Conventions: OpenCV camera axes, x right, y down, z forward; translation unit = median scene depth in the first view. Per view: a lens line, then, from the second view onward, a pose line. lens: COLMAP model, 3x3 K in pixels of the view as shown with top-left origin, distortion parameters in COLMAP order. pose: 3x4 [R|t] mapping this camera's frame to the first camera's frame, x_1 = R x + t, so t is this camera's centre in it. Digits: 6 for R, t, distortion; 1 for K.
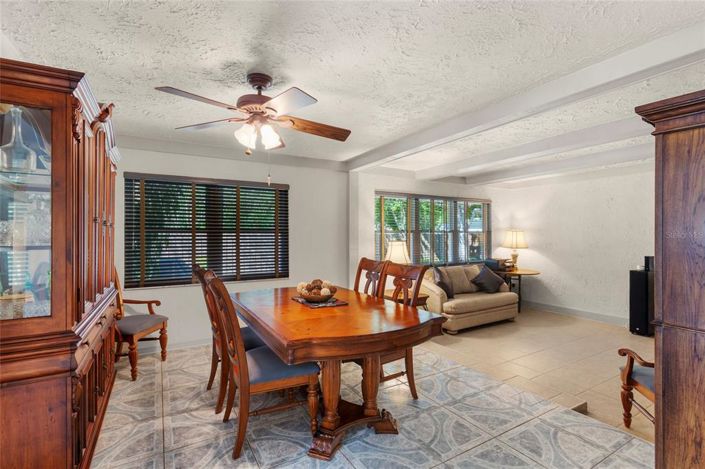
lens RADIAL K [[332.0, 0, 353.7], [0, 332.0, 231.3], [0, 0, 1]] dist [-0.001192, 0.000161]
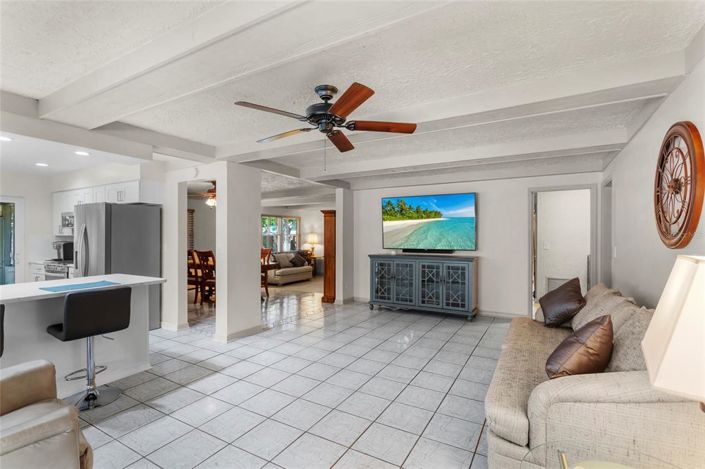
lens RADIAL K [[332.0, 0, 353.7], [0, 332.0, 231.3], [0, 0, 1]] dist [-0.001192, 0.000161]
pose [[0.875008, 0.011589, 0.483970, -0.240231], [-0.009563, 0.999932, -0.006654, -0.010659], [-0.484015, 0.001194, 0.875059, -0.818730]]
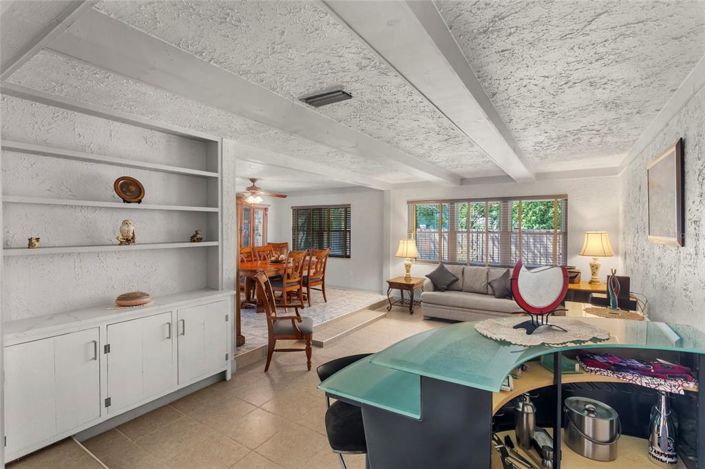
lens RADIAL K [[332.0, 0, 353.7], [0, 332.0, 231.3], [0, 0, 1]] dist [-0.001192, 0.000161]
pose [[0.448010, 0.011978, -0.893948, 0.991239], [0.003550, 0.999879, 0.015176, -0.019889], [0.894021, -0.009972, 0.447913, 0.190472]]
